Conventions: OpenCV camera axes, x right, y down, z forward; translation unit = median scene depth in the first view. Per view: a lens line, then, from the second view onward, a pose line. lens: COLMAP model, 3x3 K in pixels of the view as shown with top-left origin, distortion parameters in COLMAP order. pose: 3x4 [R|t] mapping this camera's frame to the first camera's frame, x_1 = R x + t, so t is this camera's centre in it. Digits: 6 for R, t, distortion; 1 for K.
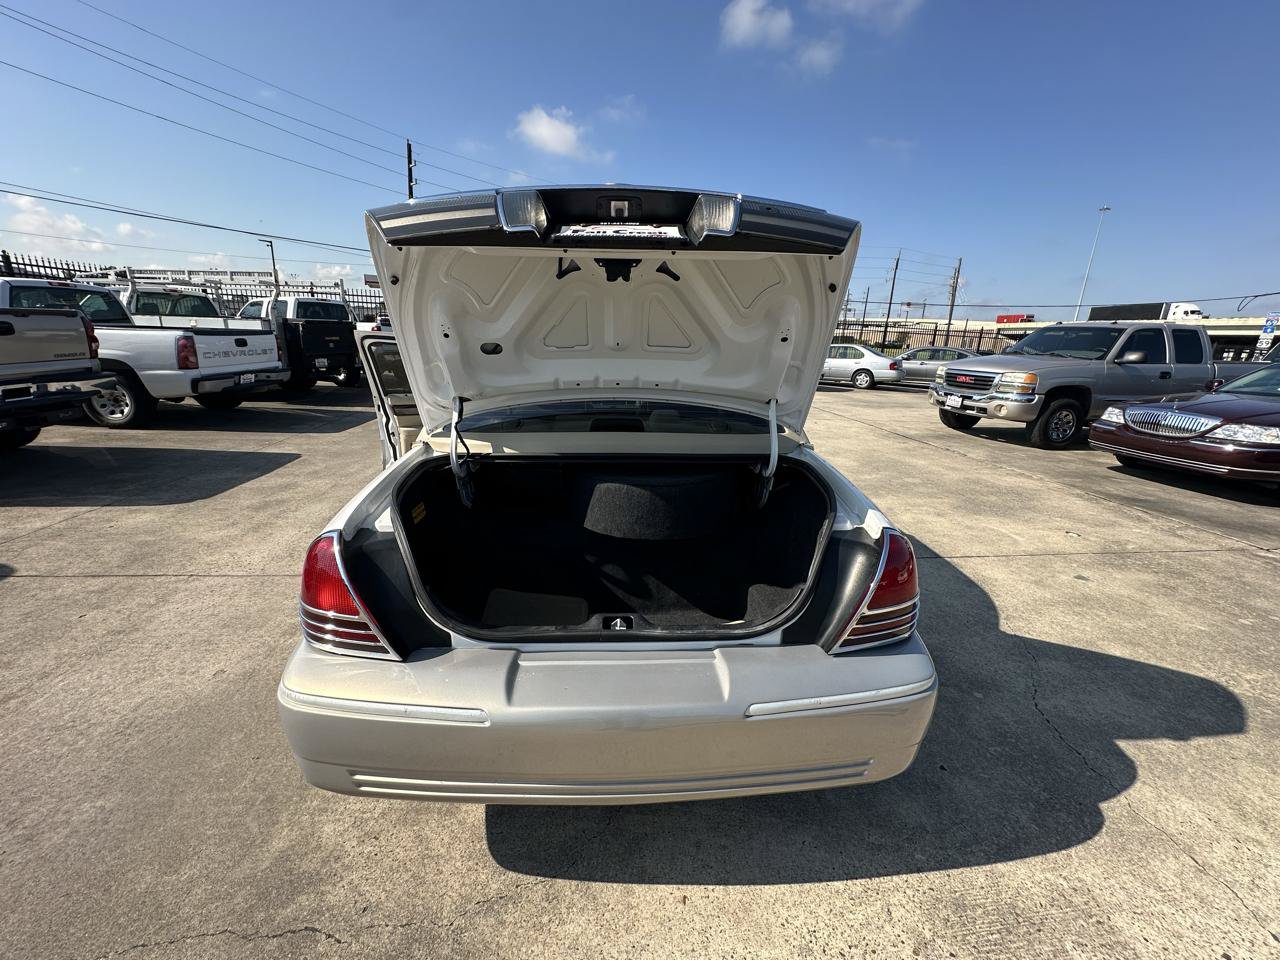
lens RADIAL K [[515.2, 0, 638.7], [0, 515.2, 475.7], [0, 0, 1]] dist [-0.001875, -0.000278]
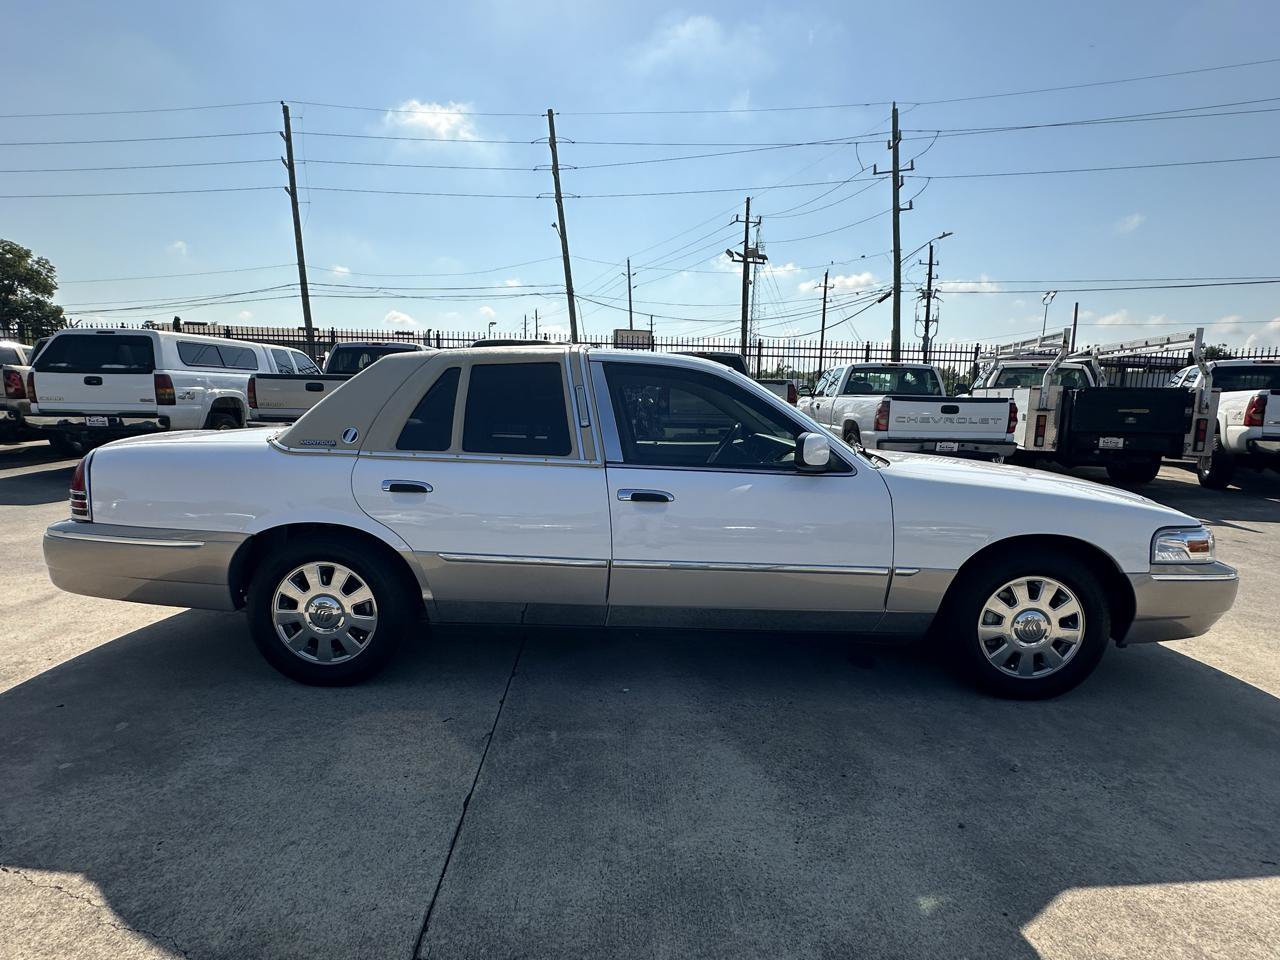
lens RADIAL K [[652.9, 0, 640.0], [0, 652.9, 480.0], [0, 0, 1]] dist [-0.001765, -0.000602]
pose [[-0.060358, 0.093259, -0.993811, 0.711433], [-0.287168, 0.951911, 0.106768, -0.150959], [0.955977, 0.291835, -0.030675, 0.801482]]
